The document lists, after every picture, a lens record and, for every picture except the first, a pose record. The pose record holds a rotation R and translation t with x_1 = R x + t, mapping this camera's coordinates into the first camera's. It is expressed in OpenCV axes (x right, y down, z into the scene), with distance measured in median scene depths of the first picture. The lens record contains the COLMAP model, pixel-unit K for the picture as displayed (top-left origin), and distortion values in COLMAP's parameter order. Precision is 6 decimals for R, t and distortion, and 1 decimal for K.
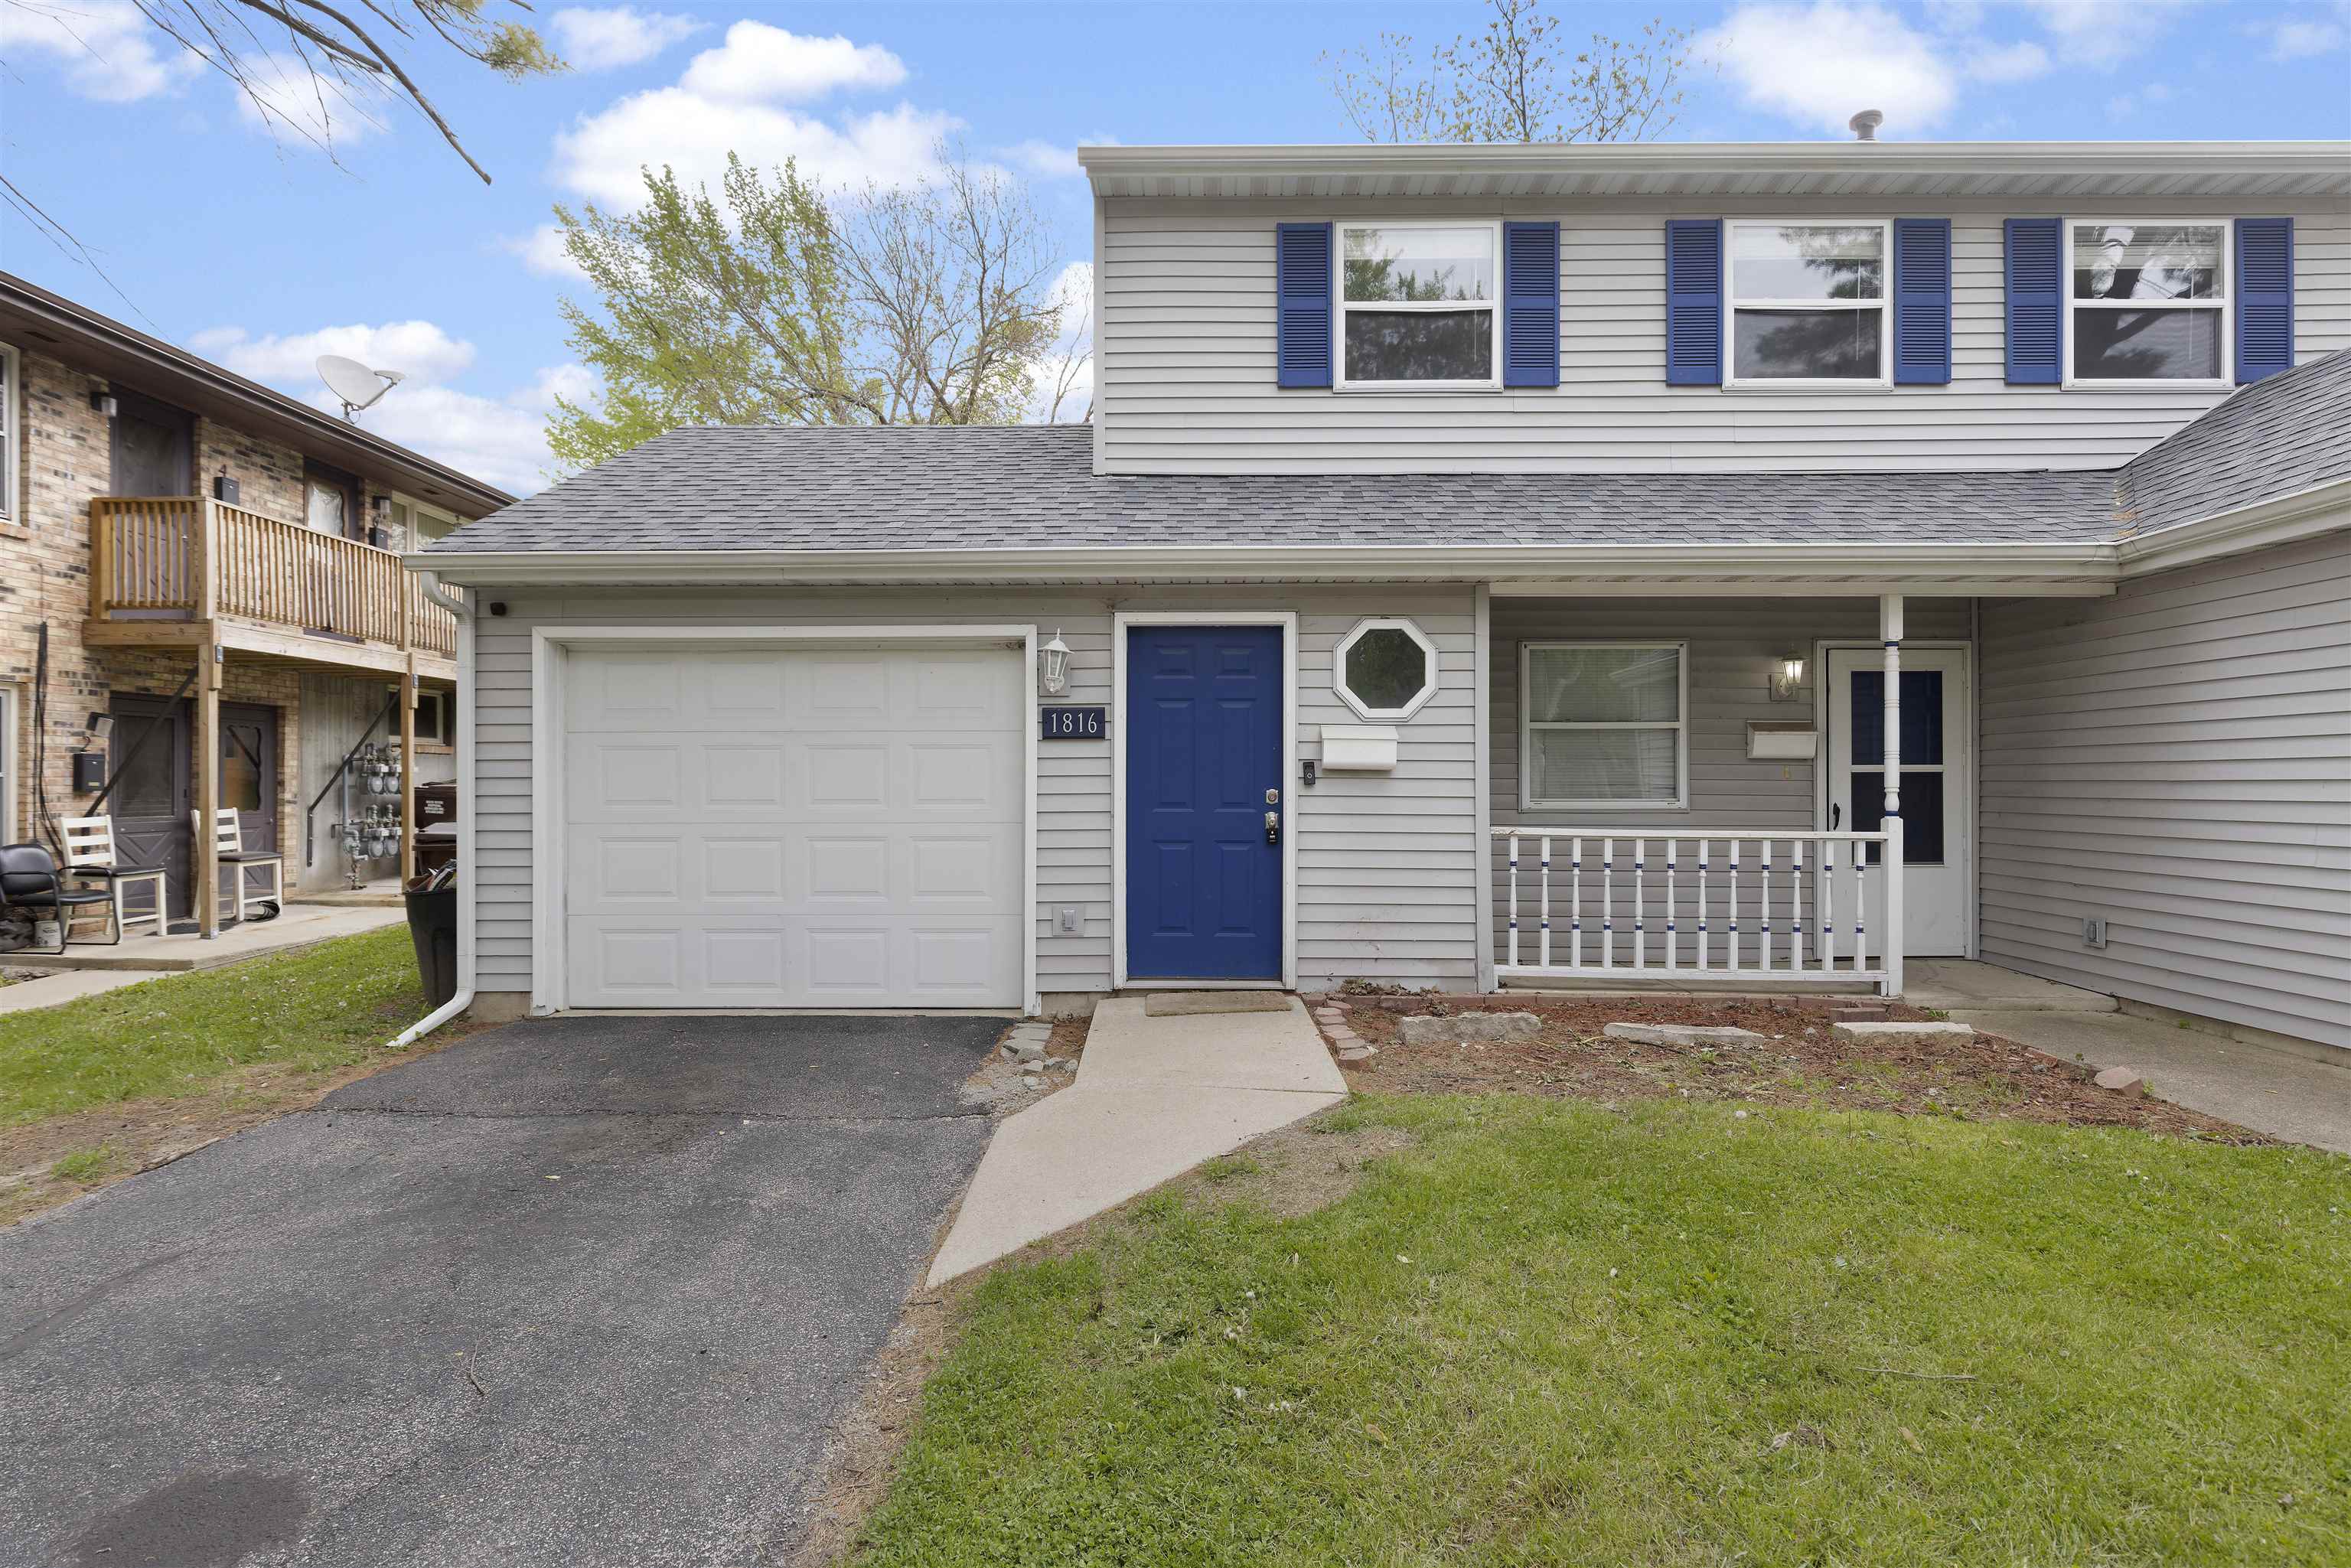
lens RADIAL K [[1200.4, 0, 1172.6], [0, 1200.4, 783.1], [0, 0, 1]] dist [0.003846, -0.000195]
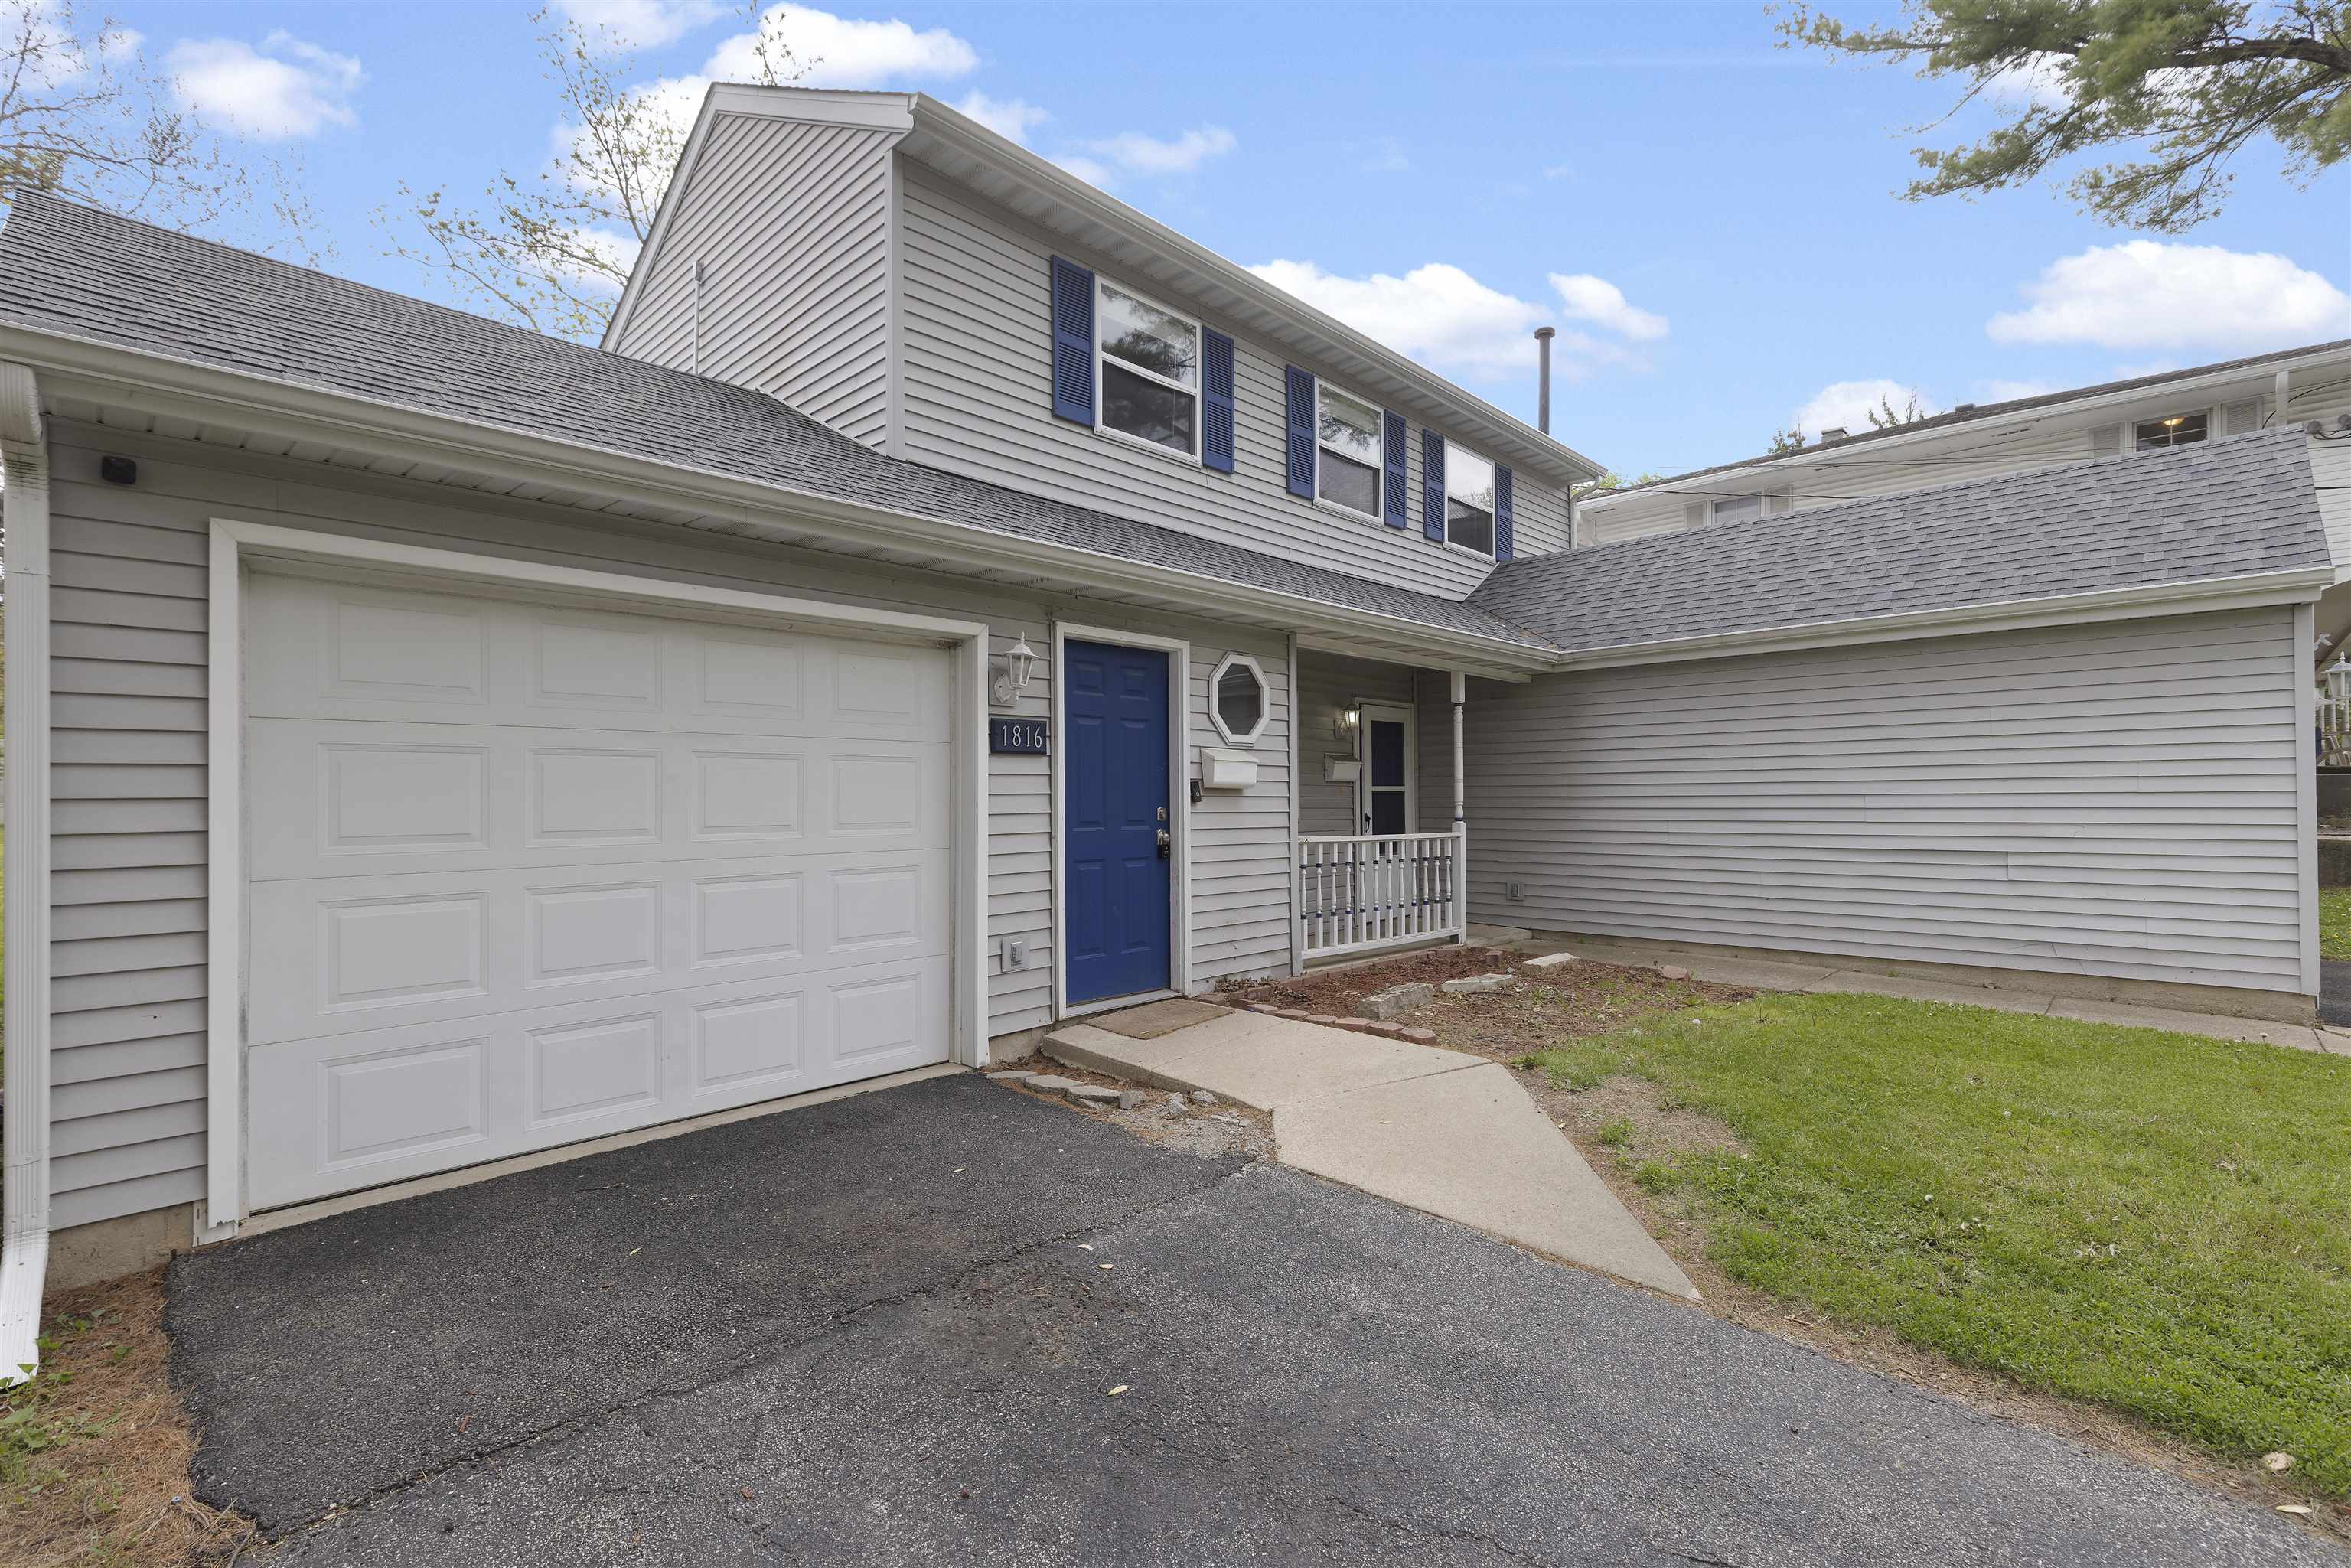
lens RADIAL K [[1062.8, 0, 1179.5], [0, 1062.8, 789.9], [0, 0, 1]] dist [0.014652, 0.000007]
pose [[0.681921, 0.002177, 0.731423, -0.591352], [0.005064, 0.999958, -0.007698, -0.002643], [-0.731409, 0.008953, 0.681881, 0.357693]]
